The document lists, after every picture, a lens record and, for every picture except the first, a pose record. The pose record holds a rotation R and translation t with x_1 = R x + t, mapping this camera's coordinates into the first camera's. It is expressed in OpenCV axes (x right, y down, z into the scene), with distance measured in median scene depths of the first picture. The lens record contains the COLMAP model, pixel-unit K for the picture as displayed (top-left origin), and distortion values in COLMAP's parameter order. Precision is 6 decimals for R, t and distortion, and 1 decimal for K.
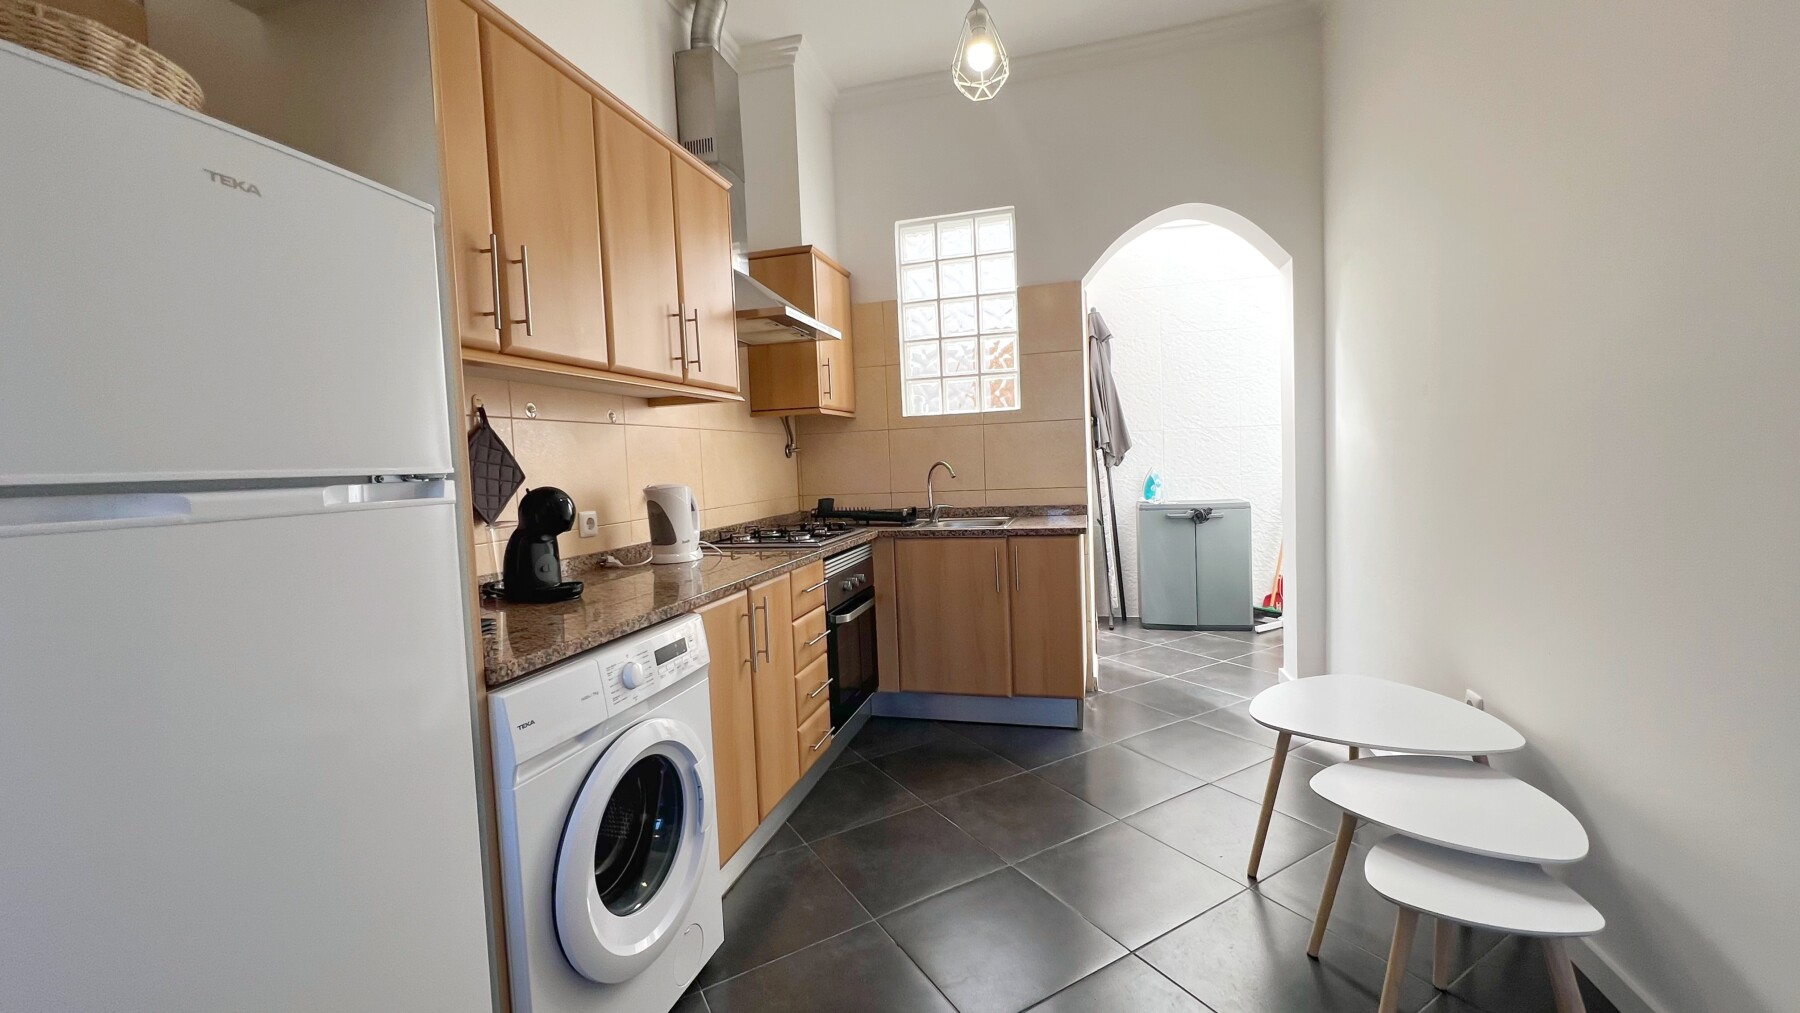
lens RADIAL K [[719.5, 0, 896.4], [0, 719.5, 500.9], [0, 0, 1]] dist [-0.004231, 0.000861]
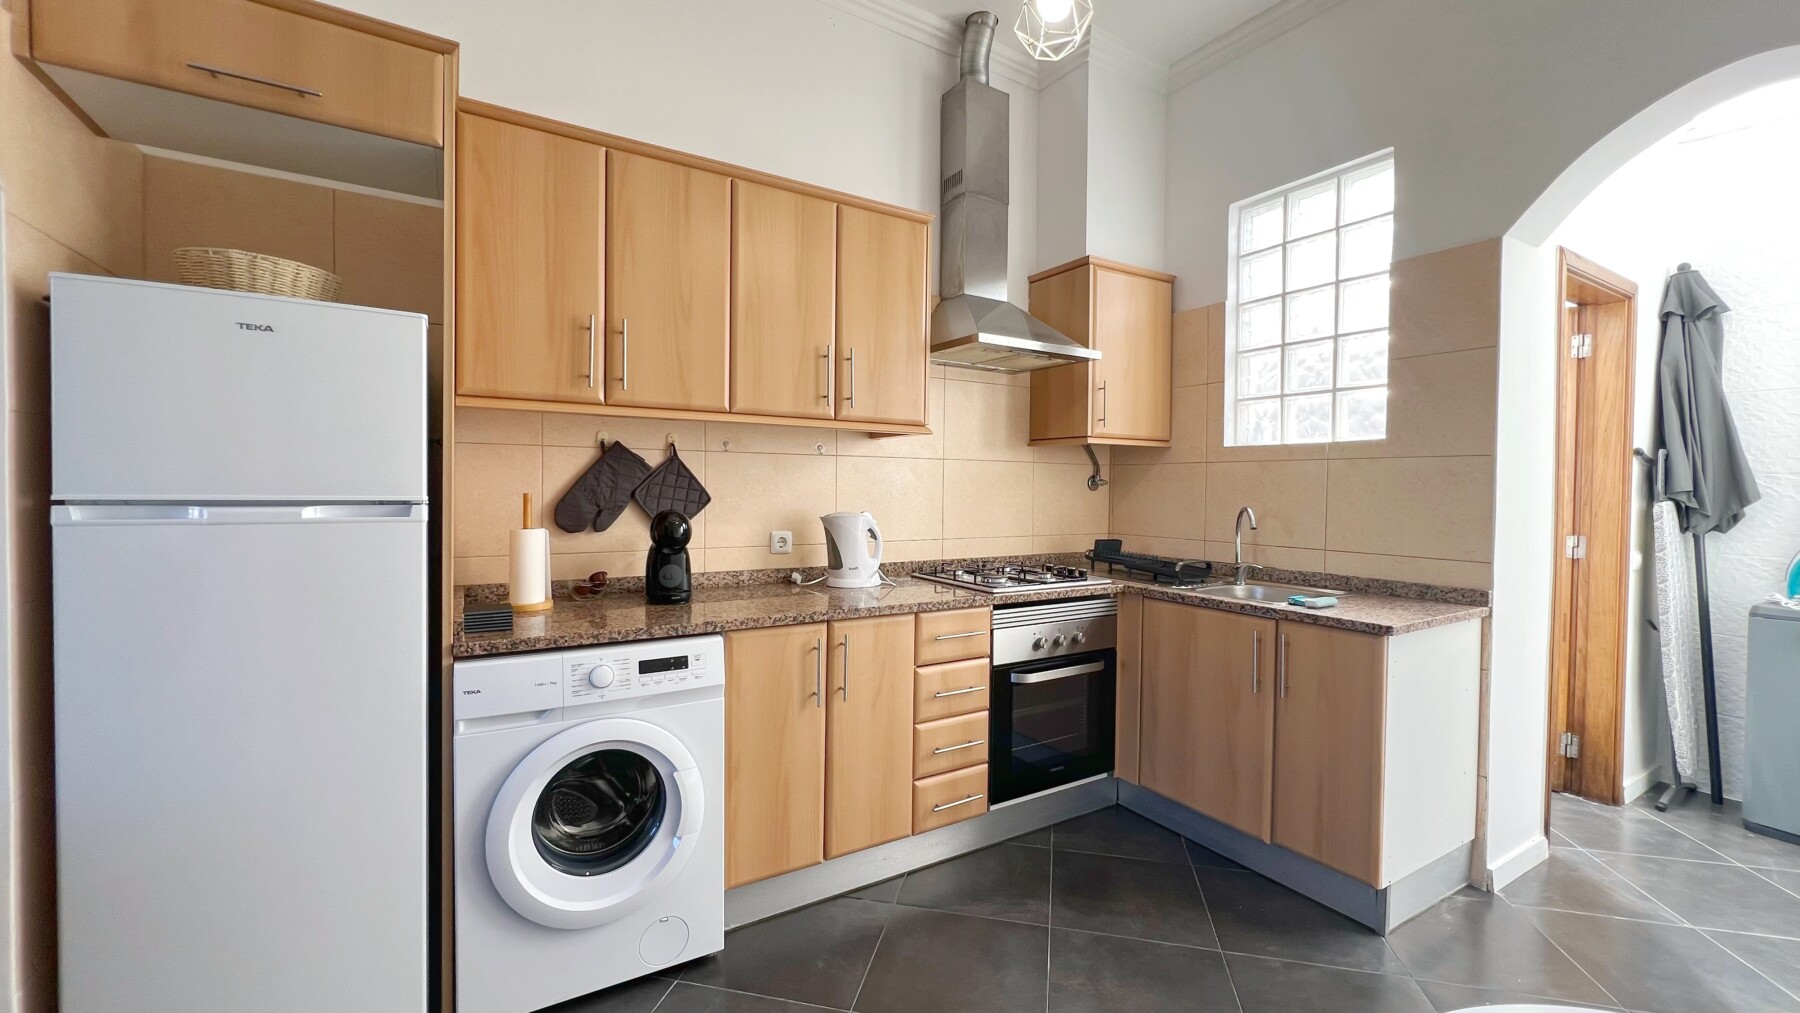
lens RADIAL K [[719.5, 0, 896.1], [0, 719.5, 500.3], [0, 0, 1]] dist [-0.004231, 0.000861]
pose [[0.726588, 0.063596, -0.684124, 0.381944], [-0.079689, 0.996787, 0.008026, -0.046300], [0.682437, 0.048685, 0.729321, 0.225674]]
